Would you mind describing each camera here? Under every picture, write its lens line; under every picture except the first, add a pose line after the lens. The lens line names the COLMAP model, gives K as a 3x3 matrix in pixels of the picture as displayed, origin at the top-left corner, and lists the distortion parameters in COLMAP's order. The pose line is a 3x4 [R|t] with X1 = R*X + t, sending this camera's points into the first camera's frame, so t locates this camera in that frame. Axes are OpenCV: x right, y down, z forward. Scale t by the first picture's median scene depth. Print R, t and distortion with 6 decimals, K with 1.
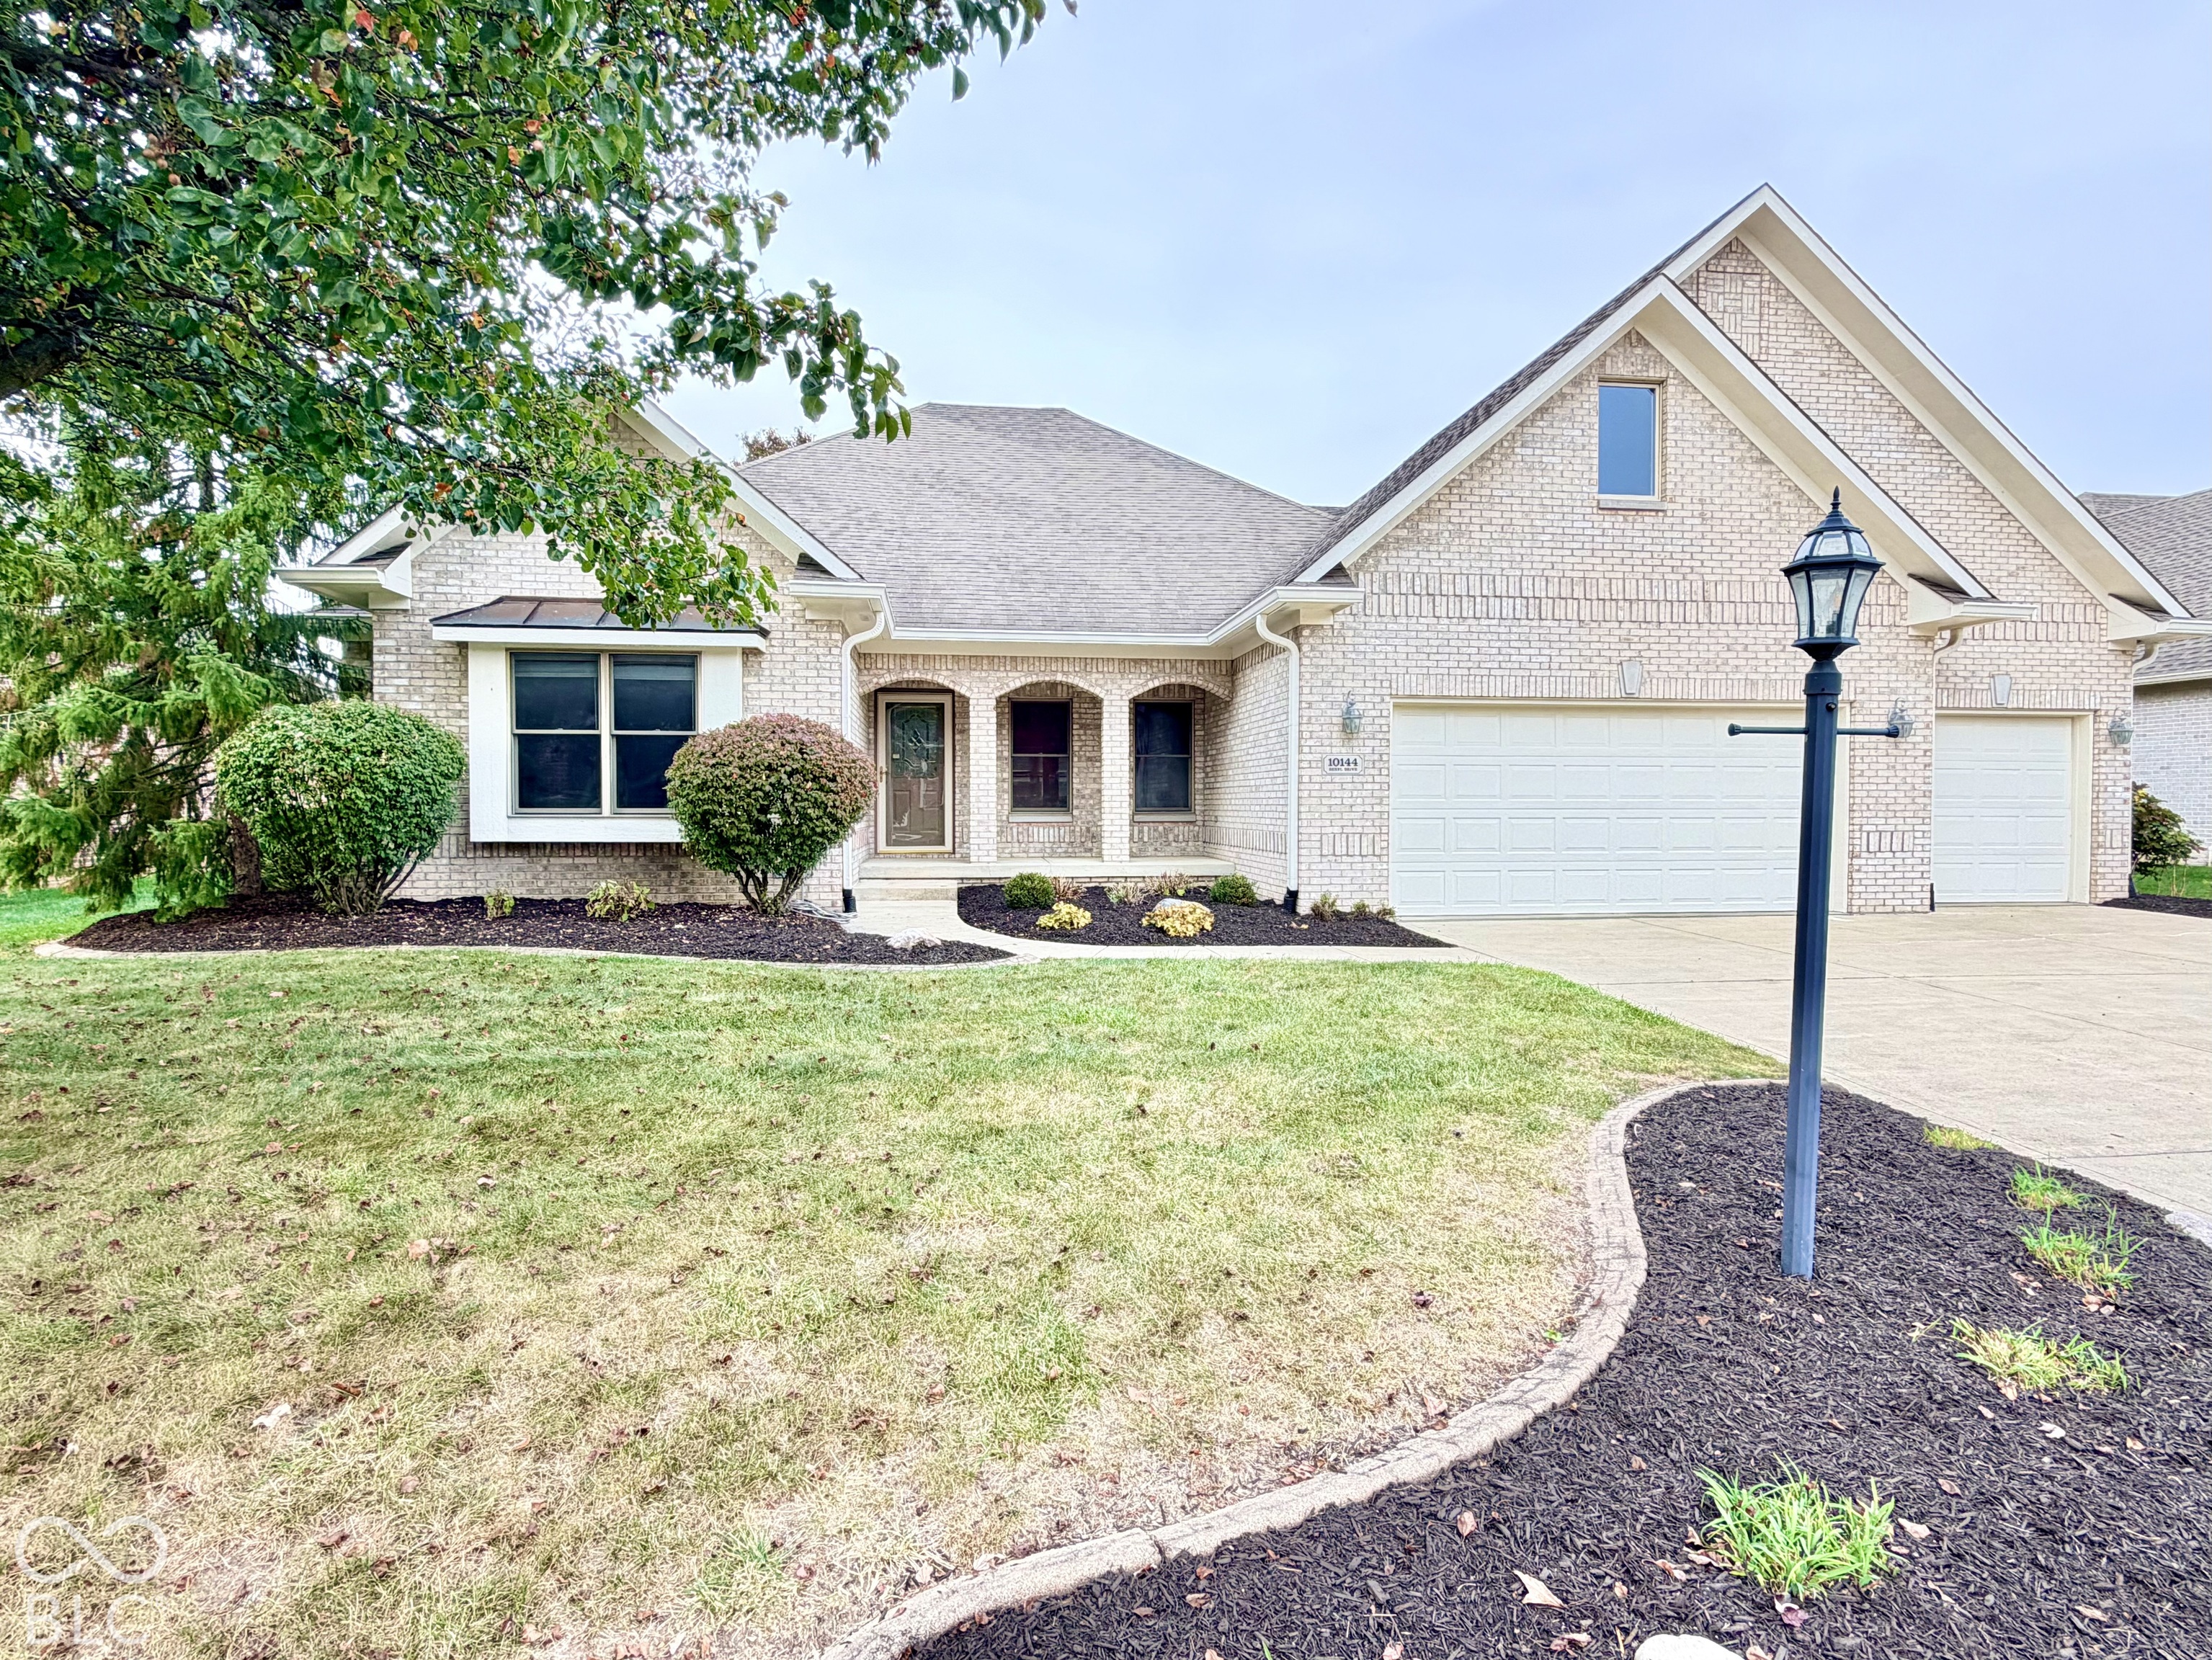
lens RADIAL K [[1236.7, 0, 1093.3], [0, 1236.7, 842.5], [0, 0, 1]] dist [-0.004708, 0.001493]
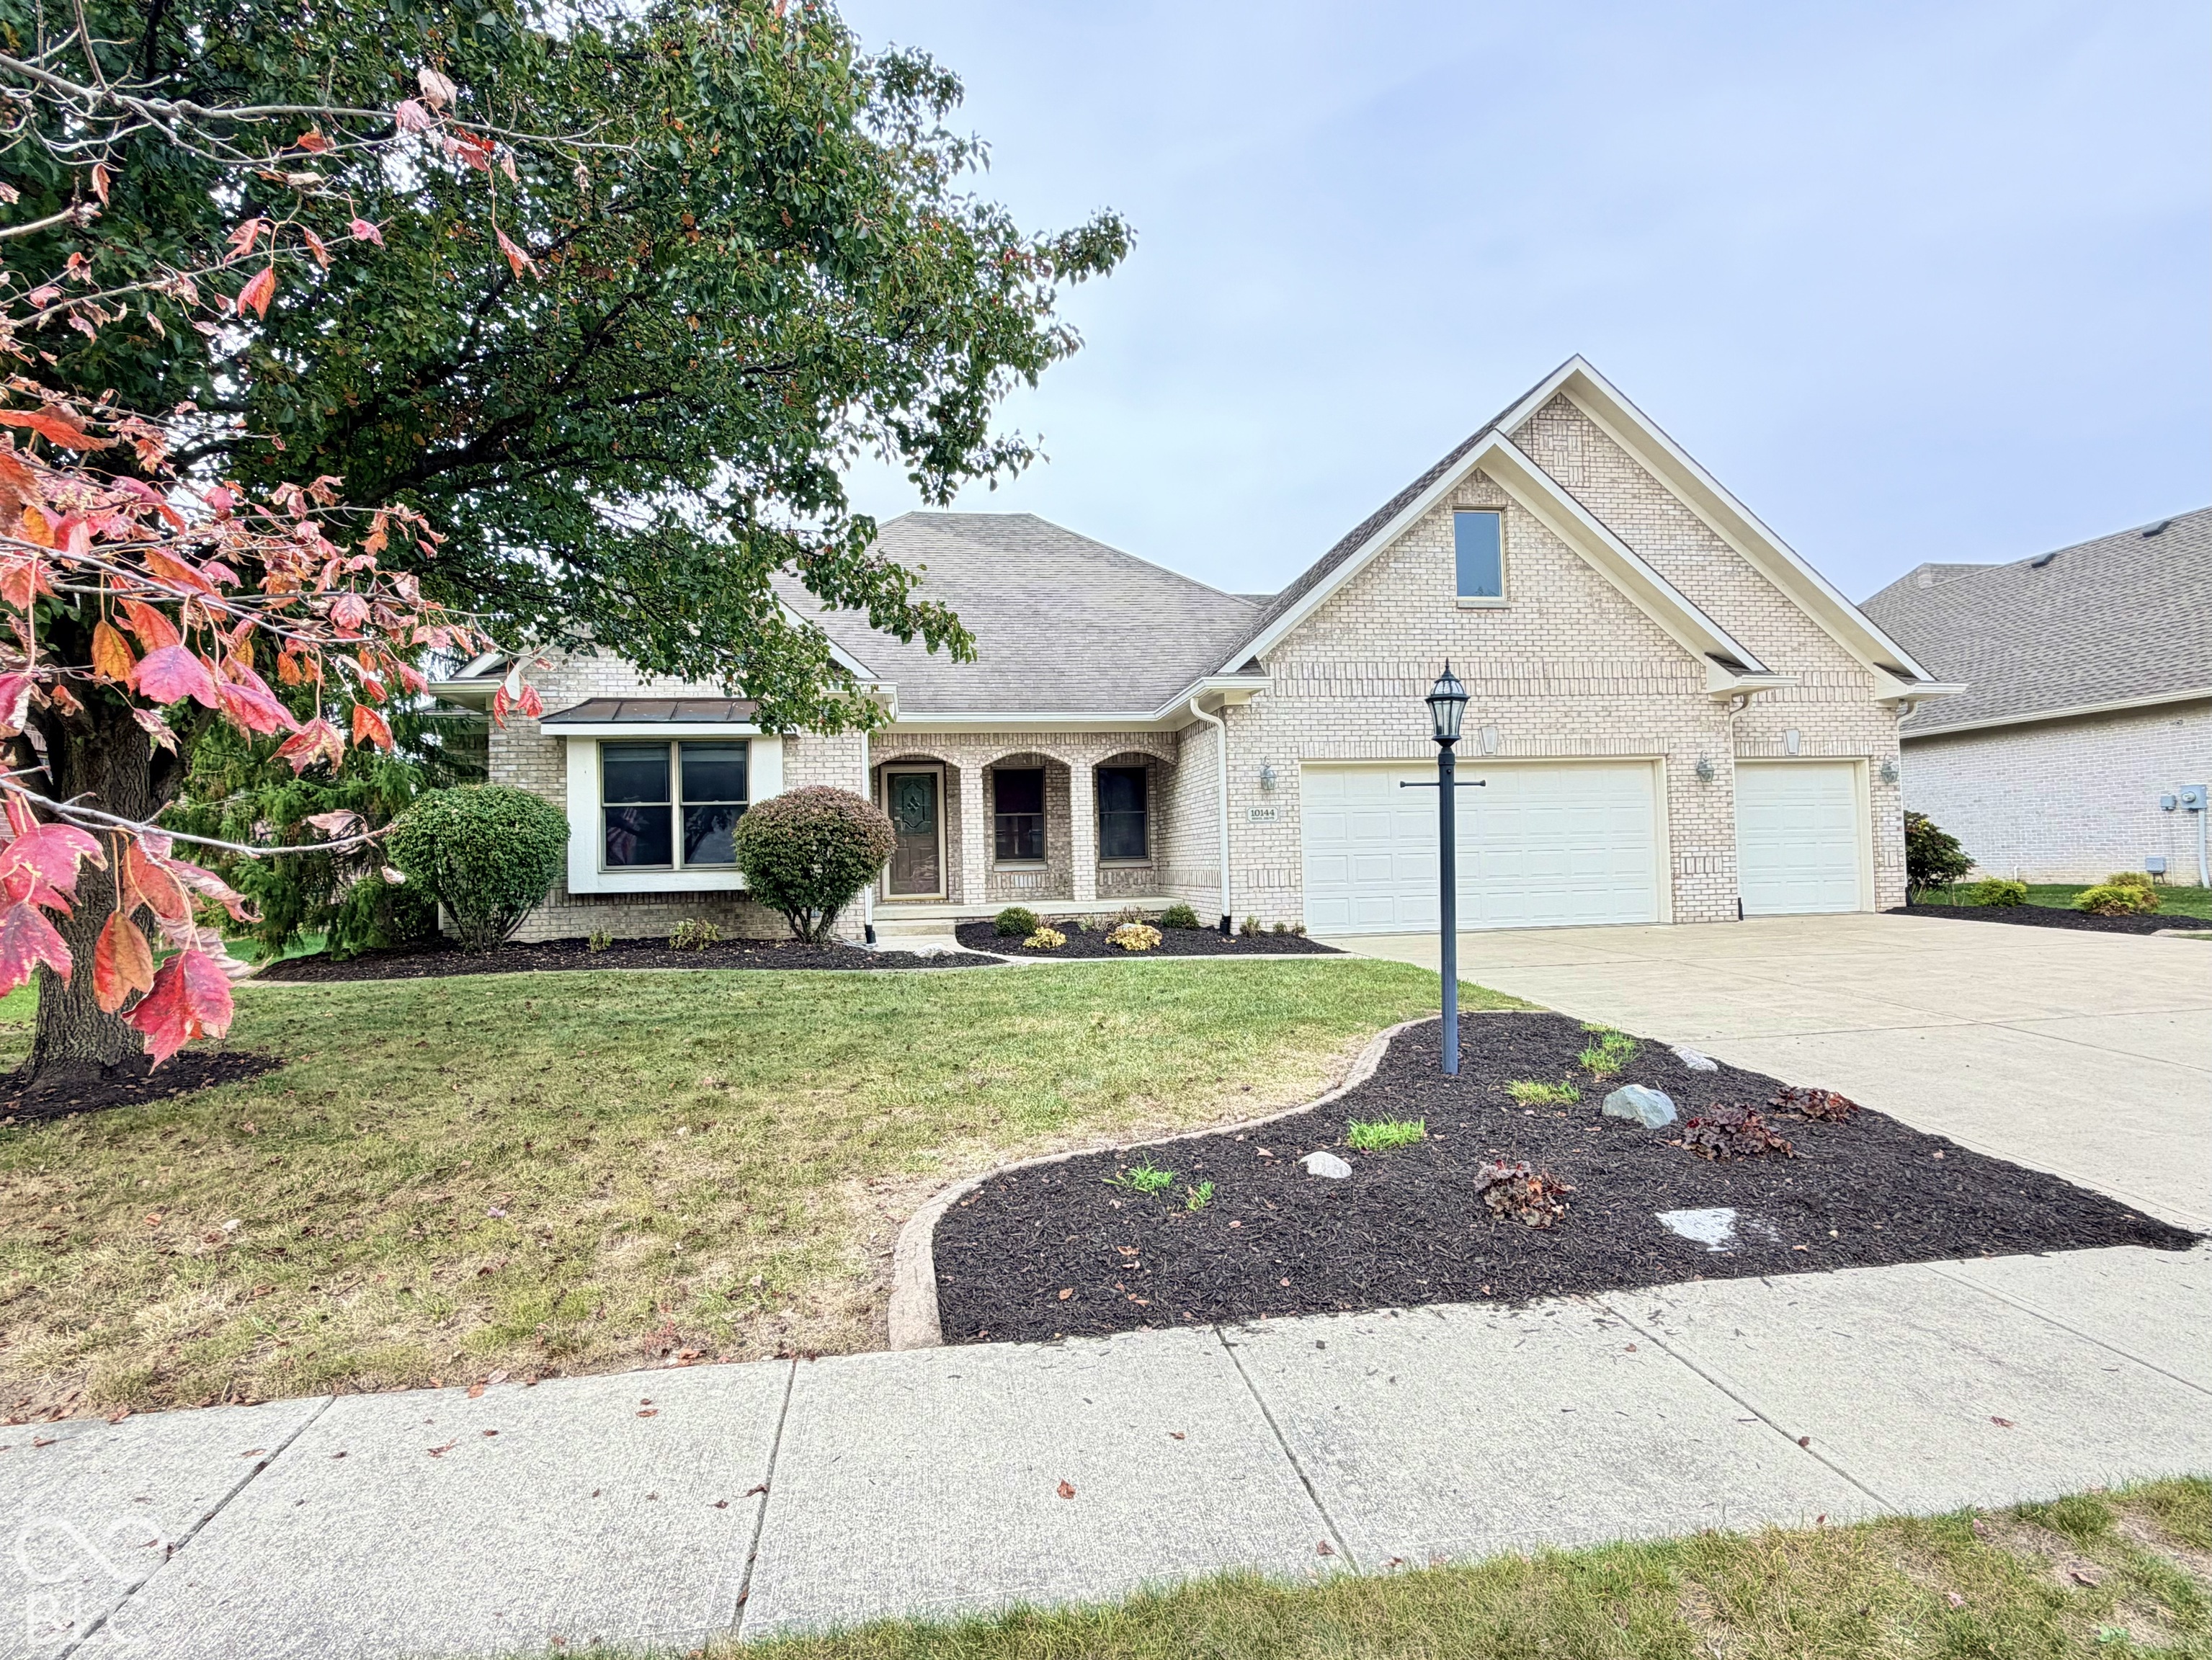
lens RADIAL K [[1236.7, 0, 1089.2], [0, 1236.7, 837.1], [0, 0, 1]] dist [-0.004708, 0.001493]
pose [[0.999447, -0.025980, 0.020777, -0.001159], [0.027059, 0.998204, -0.053444, 0.022381], [-0.019352, 0.053977, 0.998355, -0.252844]]
